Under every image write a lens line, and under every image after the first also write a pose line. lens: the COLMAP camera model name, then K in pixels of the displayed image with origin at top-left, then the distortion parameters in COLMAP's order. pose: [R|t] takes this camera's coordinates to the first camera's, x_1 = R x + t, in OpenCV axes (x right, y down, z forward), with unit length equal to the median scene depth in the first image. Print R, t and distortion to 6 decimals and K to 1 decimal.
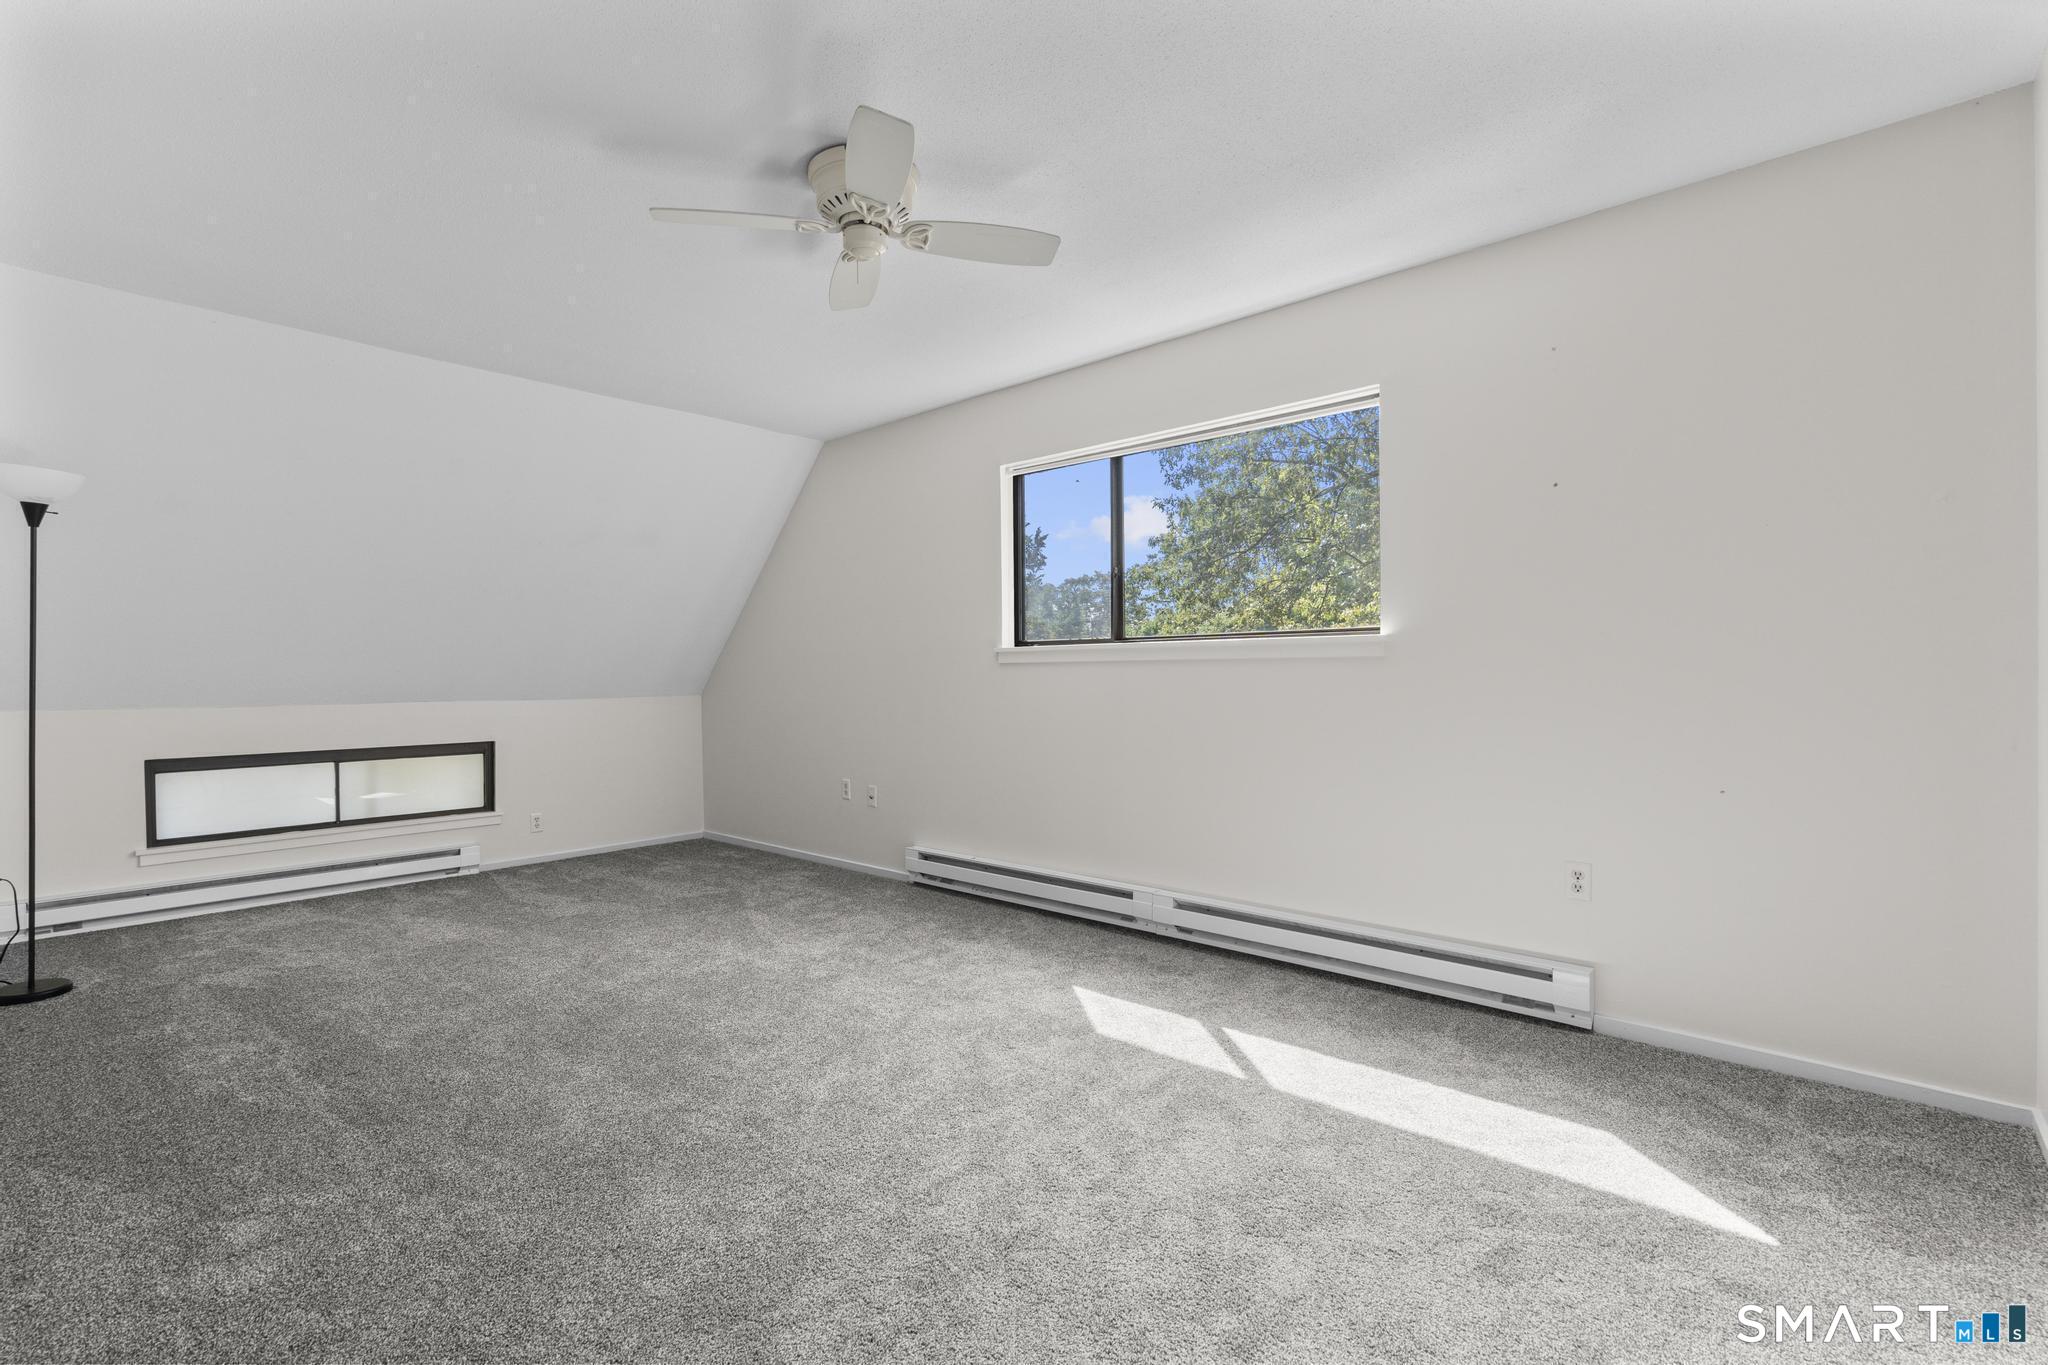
lens RADIAL K [[916.9, 0, 1024.0], [0, 916.9, 682.5], [0, 0, 1]] dist [-0.004345, 0.000810]
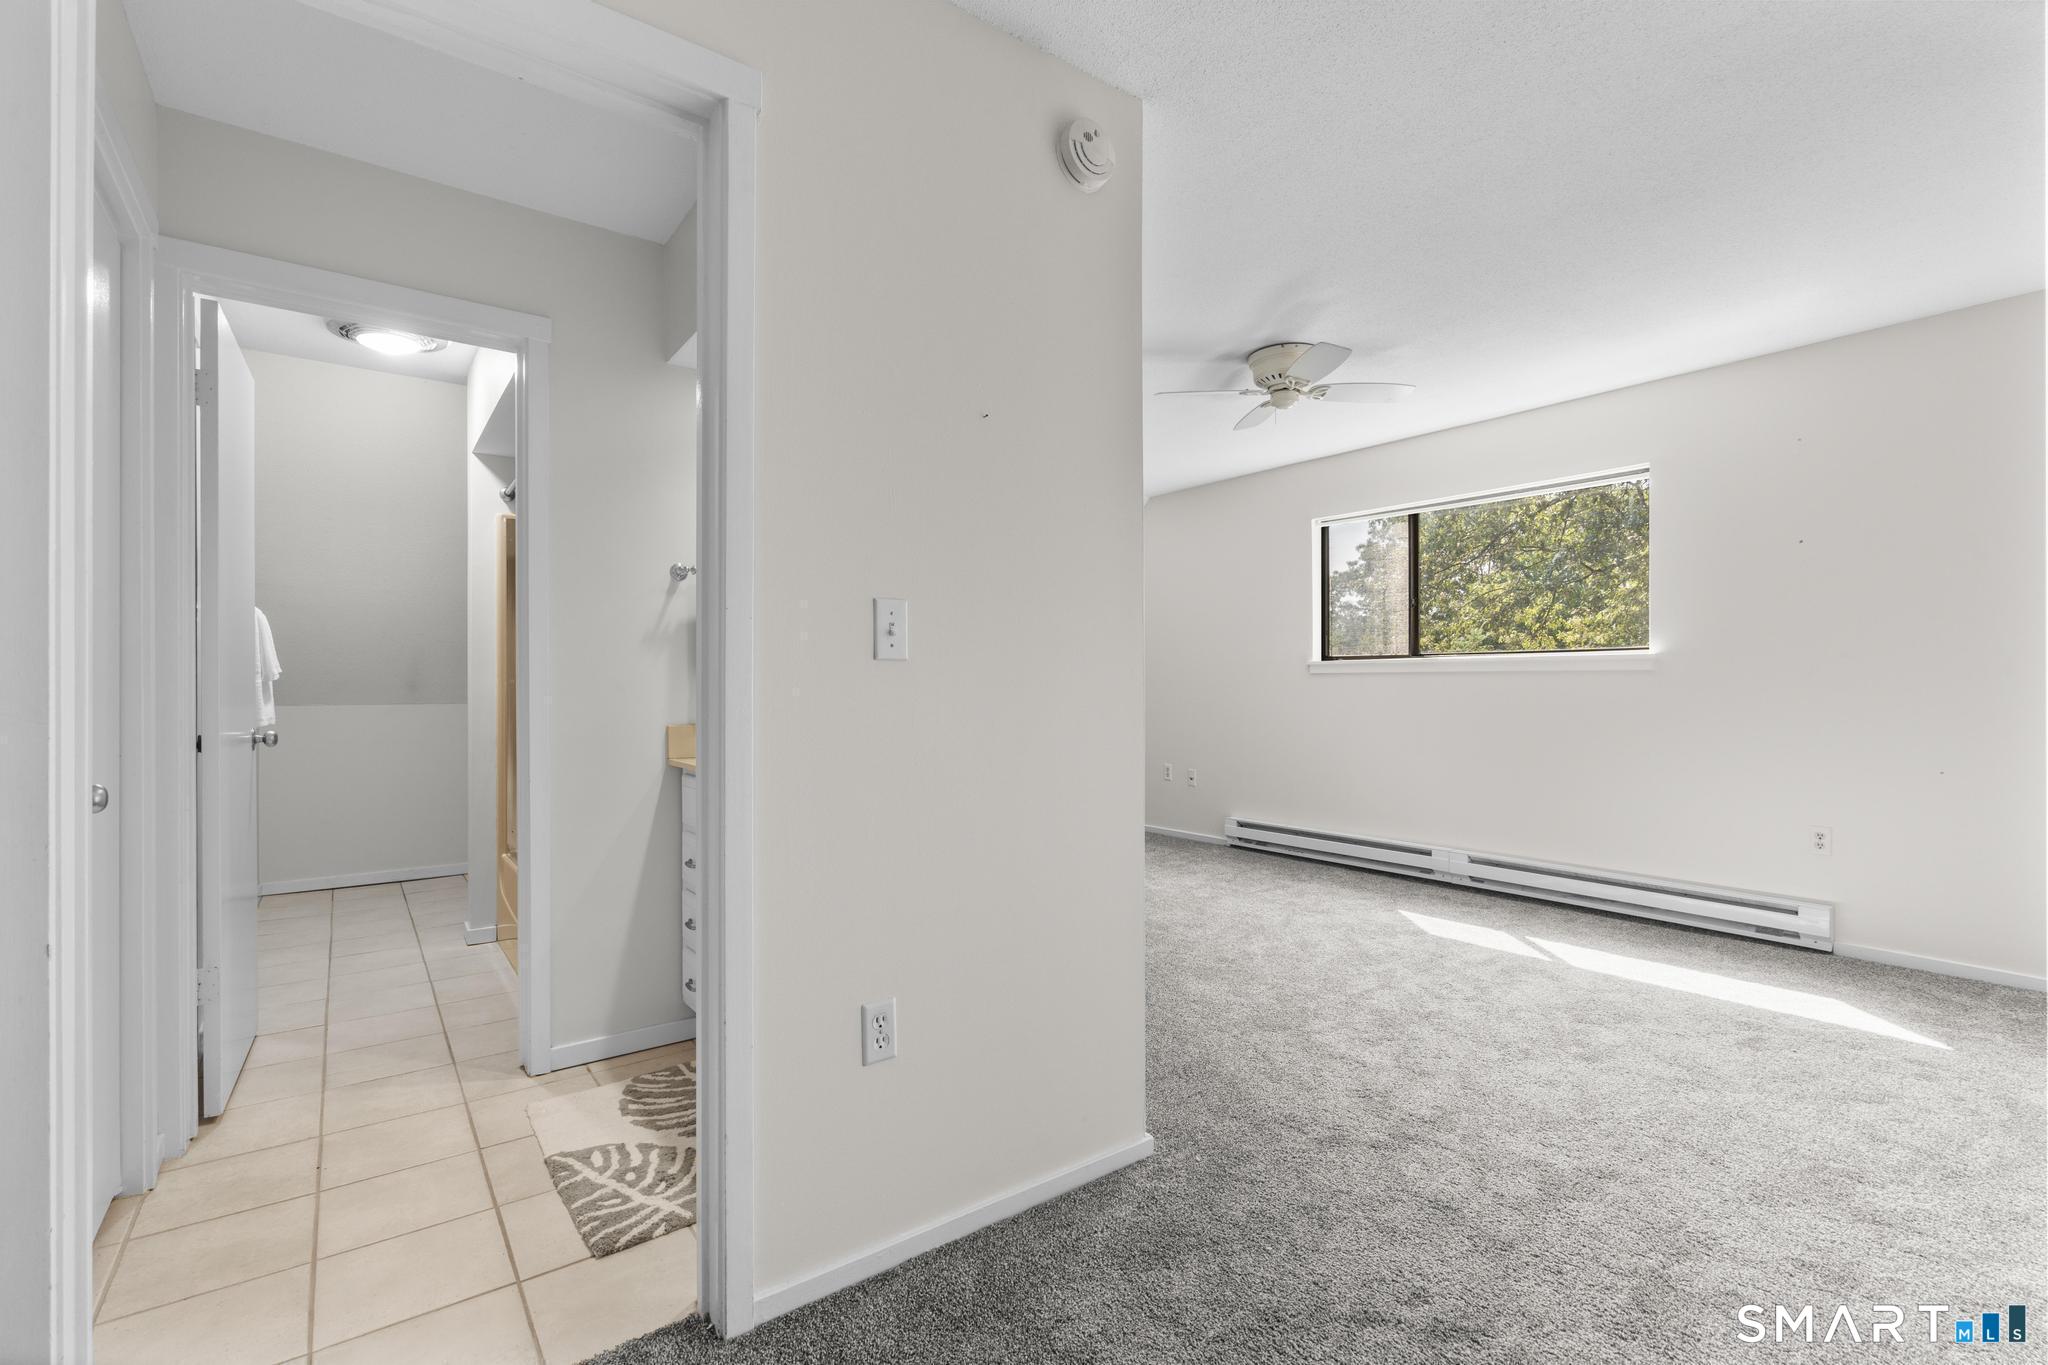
lens RADIAL K [[916.9, 0, 1024.0], [0, 916.9, 682.5], [0, 0, 1]] dist [-0.004345, 0.000810]
pose [[0.981233, 0.004655, -0.192772, -0.231553], [-0.006429, 0.999943, -0.008581, 0.007437], [0.192721, 0.009659, 0.981206, -0.446901]]
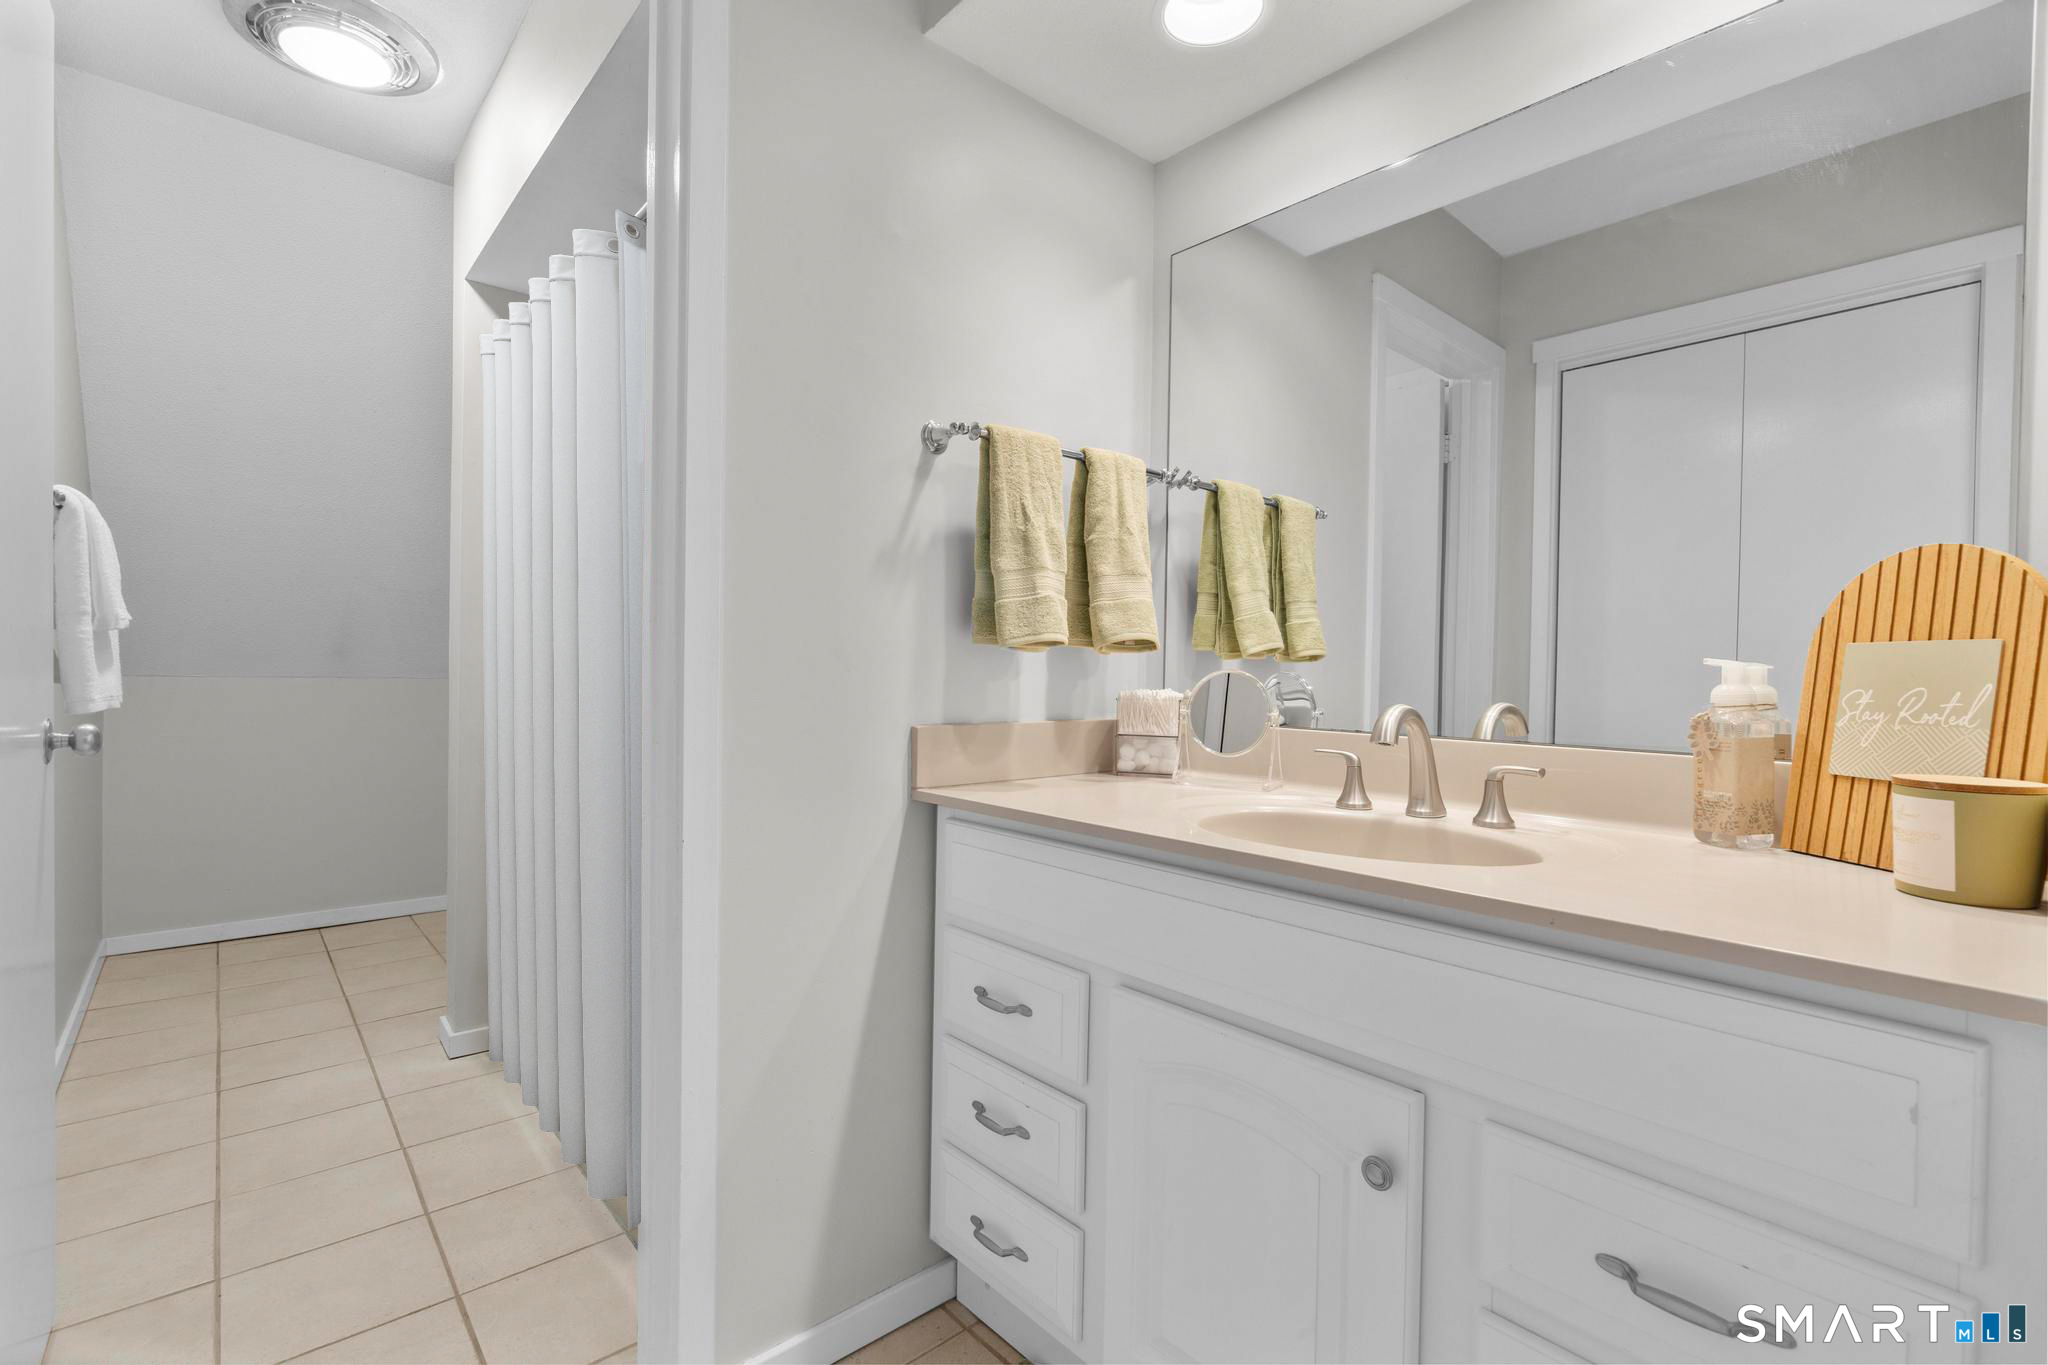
lens RADIAL K [[896.9, 0, 1024.0], [0, 896.9, 682.5], [0, 0, 1]] dist [-0.000239, 0.000211]
pose [[0.994308, 0.027458, -0.102947, -0.634497], [-0.027653, 0.999617, -0.000476, 0.020728], [0.102894, 0.003320, 0.994687, -0.097101]]
